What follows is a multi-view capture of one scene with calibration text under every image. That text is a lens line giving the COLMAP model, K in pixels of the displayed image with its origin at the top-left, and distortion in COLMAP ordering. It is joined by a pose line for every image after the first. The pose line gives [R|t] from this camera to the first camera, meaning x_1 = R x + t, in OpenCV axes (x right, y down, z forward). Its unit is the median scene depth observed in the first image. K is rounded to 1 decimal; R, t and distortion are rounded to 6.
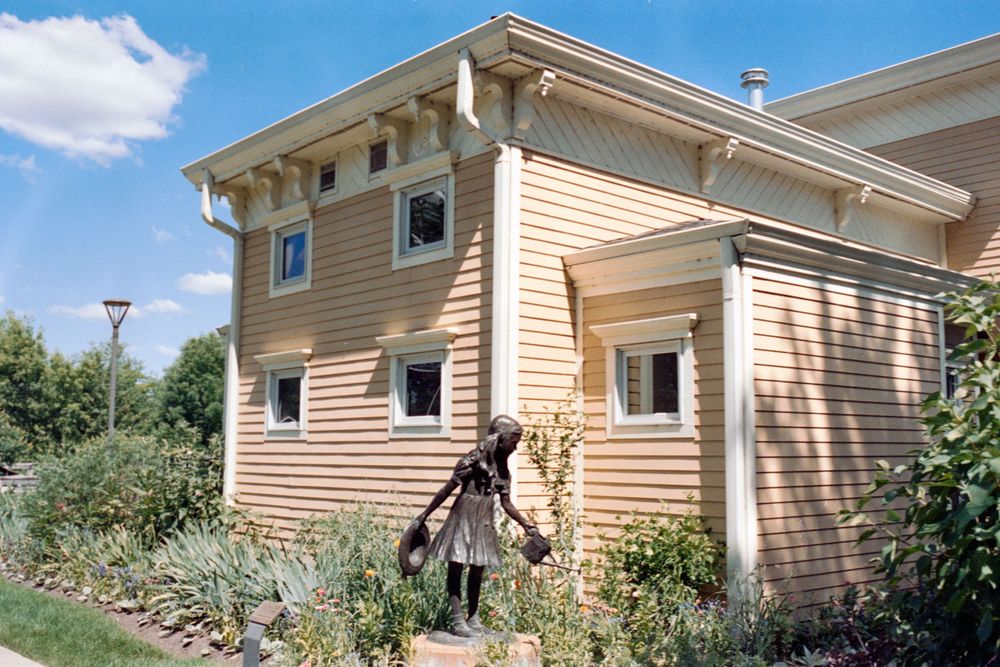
lens RADIAL K [[1026.0, 0, 499.7], [0, 1026.0, 333.7], [0, 0, 1]] dist [-0.019582, 0.017245]
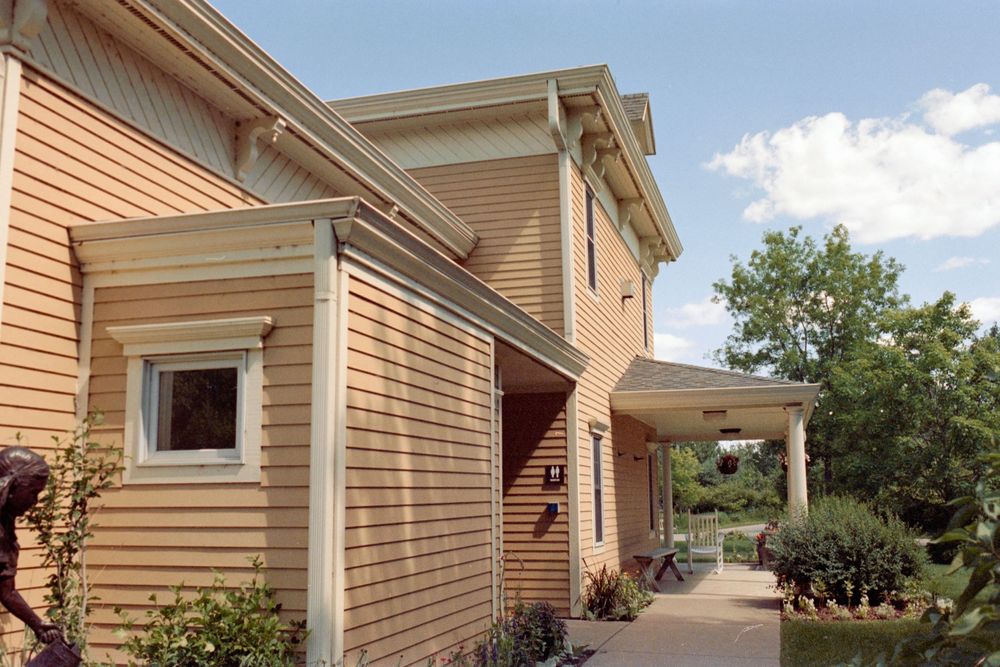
lens RADIAL K [[1026.0, 0, 499.7], [0, 1026.0, 333.7], [0, 0, 1]] dist [-0.019582, 0.017245]
pose [[0.842177, 0.072586, 0.534292, -0.068724], [-0.050423, 0.997157, -0.055990, 0.026153], [-0.536838, 0.020213, 0.843443, 0.270776]]
